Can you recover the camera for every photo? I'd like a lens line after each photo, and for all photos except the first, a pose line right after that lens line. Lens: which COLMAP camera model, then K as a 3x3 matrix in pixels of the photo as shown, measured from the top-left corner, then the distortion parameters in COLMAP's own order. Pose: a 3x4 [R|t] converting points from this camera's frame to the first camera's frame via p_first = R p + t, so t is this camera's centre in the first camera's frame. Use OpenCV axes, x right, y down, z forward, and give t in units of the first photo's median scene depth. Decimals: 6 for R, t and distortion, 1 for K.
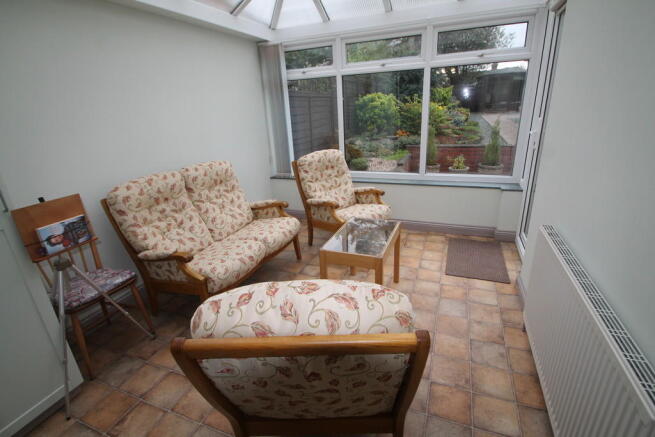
lens RADIAL K [[313.9, 0, 327.6], [0, 313.9, 220.5], [0, 0, 1]] dist [-0.004618, -0.001927]
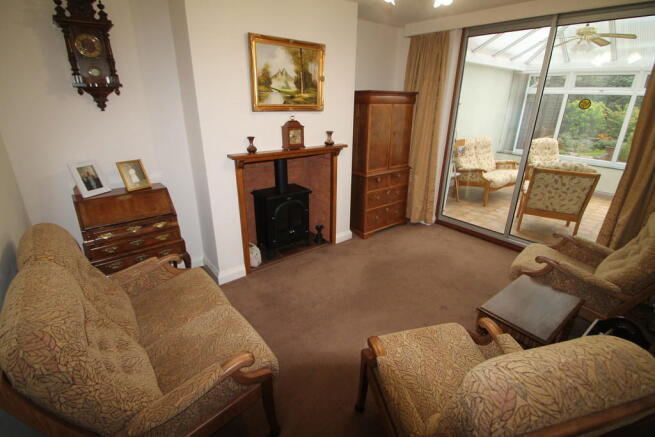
lens RADIAL K [[313.9, 0, 328.3], [0, 313.9, 216.9], [0, 0, 1]] dist [-0.004618, -0.001927]
pose [[0.880786, 0.218948, -0.419855, -0.225895], [-0.210833, 0.975271, 0.066295, 0.308492], [0.423988, 0.030128, 0.905167, -0.957581]]
